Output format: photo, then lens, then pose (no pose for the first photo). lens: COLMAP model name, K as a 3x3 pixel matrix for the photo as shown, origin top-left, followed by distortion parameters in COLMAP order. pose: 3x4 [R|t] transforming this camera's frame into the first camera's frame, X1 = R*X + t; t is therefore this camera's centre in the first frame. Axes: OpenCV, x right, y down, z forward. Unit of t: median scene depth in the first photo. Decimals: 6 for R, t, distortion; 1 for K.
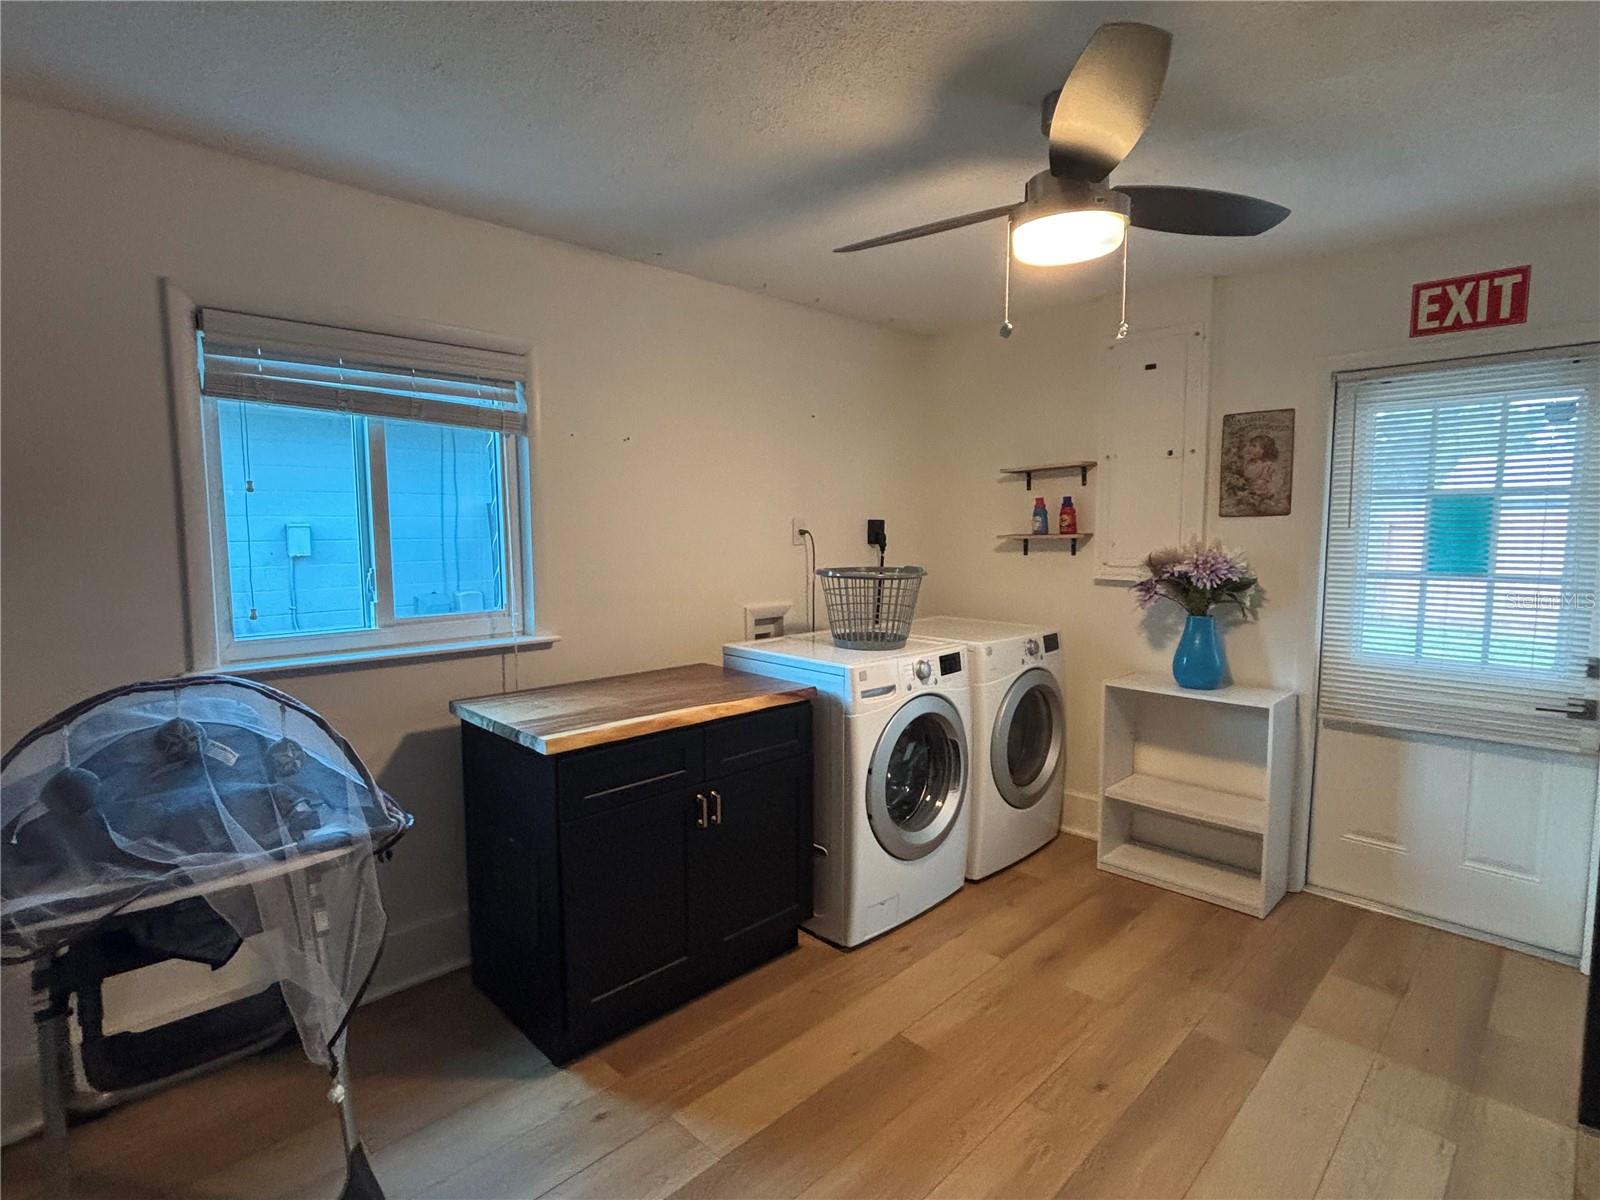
lens RADIAL K [[790.0, 0, 800.0], [0, 790.0, 600.0], [0, 0, 1]] dist [0.000064, 0.000283]
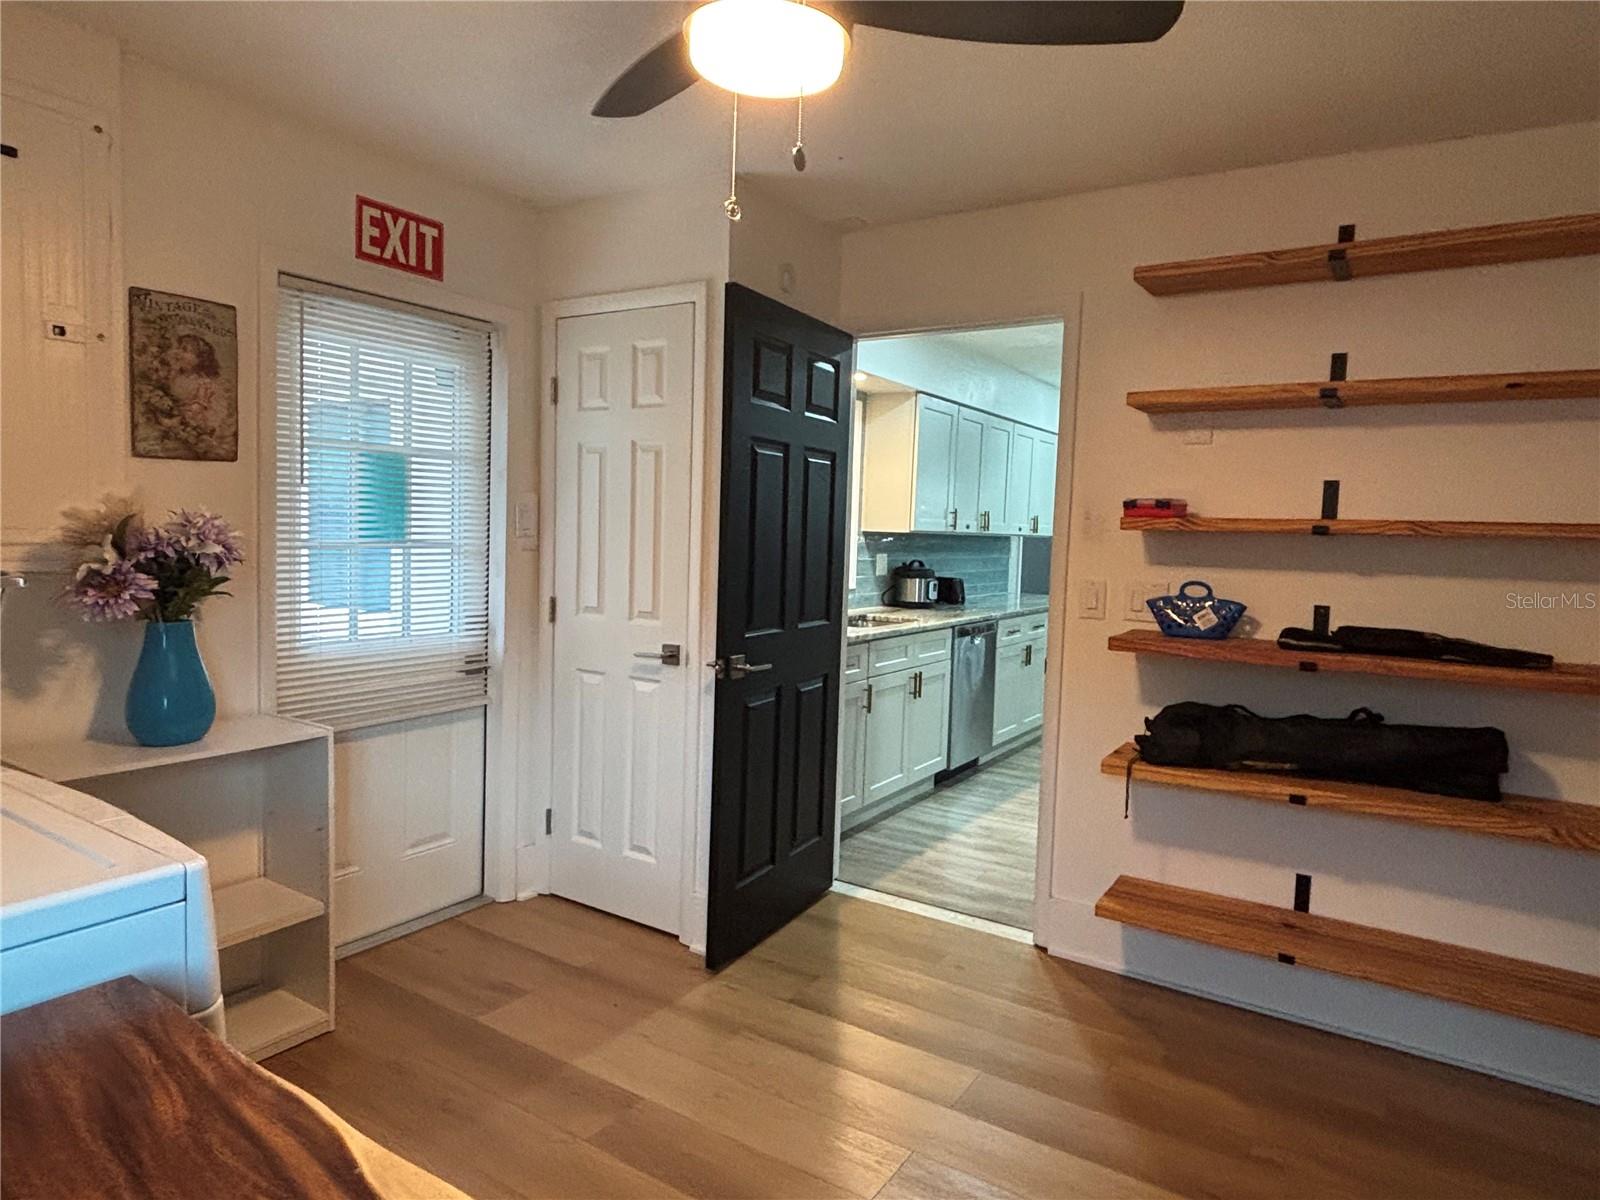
lens RADIAL K [[965.0, 0, 800.0], [0, 965.0, 600.0], [0, 0, 1]] dist [-0.038495, 0.000231]
pose [[-0.205342, -0.083963, 0.975082, -0.330226], [0.050212, 0.994097, 0.096174, -0.047878], [-0.977401, 0.068709, -0.199914, 0.773277]]
